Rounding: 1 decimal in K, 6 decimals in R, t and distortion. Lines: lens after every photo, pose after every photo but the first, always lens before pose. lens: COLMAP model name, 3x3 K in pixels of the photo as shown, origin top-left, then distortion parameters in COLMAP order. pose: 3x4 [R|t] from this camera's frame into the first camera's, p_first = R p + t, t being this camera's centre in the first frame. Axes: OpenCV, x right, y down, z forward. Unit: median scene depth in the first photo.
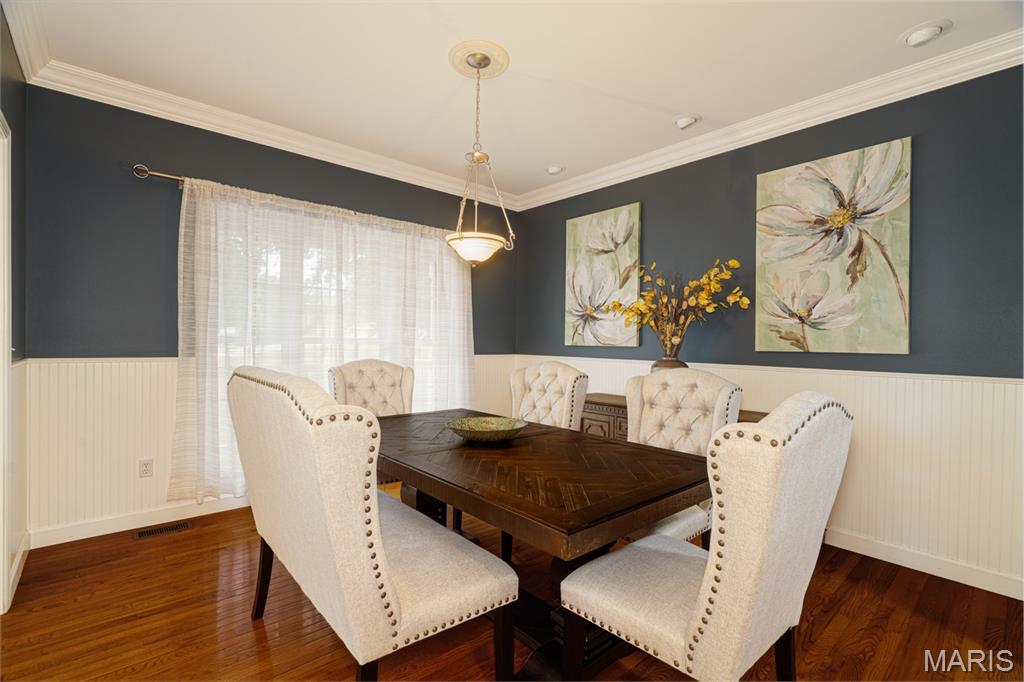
lens RADIAL K [[472.4, 0, 512.5], [0, 472.4, 341.7], [0, 0, 1]] dist [0.007401, 0.000675]
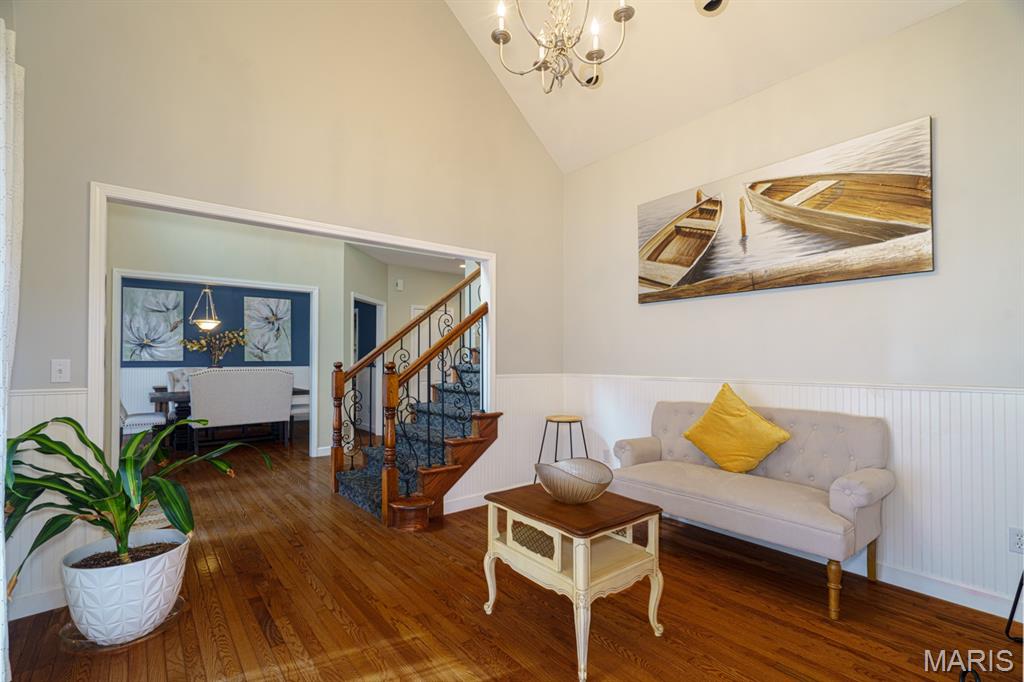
lens RADIAL K [[472.4, 0, 506.1], [0, 472.4, 348.6], [0, 0, 1]] dist [0.007401, 0.000675]
pose [[0.047446, 0.011353, 0.998809, -2.054656], [0.006836, 0.999908, -0.011690, -0.010720], [-0.998850, 0.007382, 0.047365, -0.606827]]
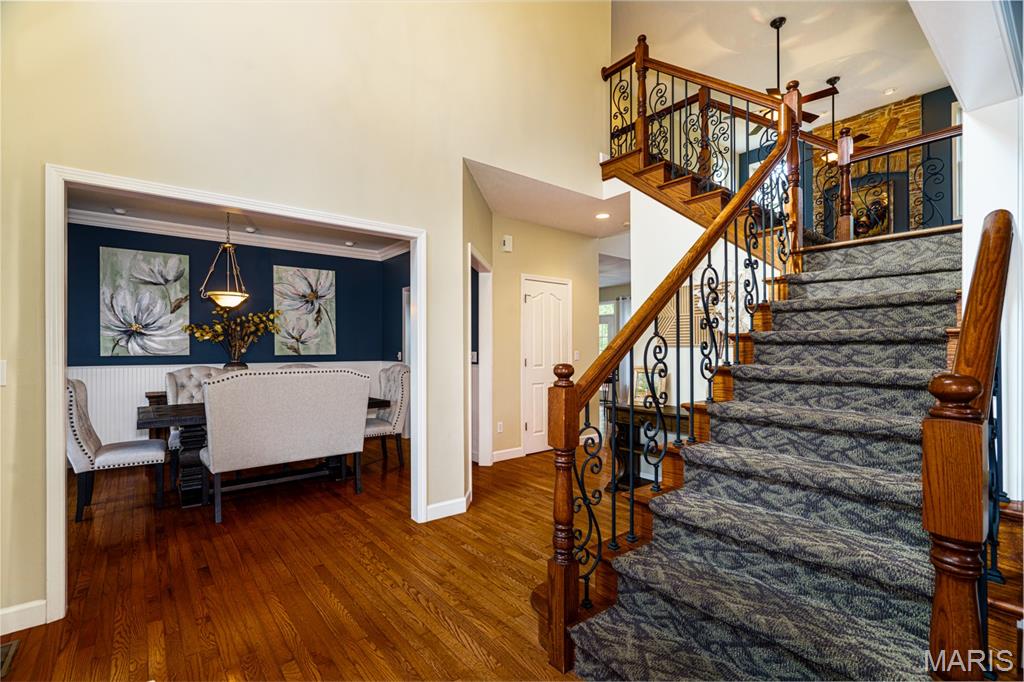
lens RADIAL K [[472.4, 0, 511.5], [0, 472.4, 345.4], [0, 0, 1]] dist [0.007401, 0.000675]
pose [[0.040642, -0.003650, 0.999167, -1.349923], [0.007610, 0.999965, 0.003343, -0.019393], [-0.999145, 0.007467, 0.040668, -0.055236]]
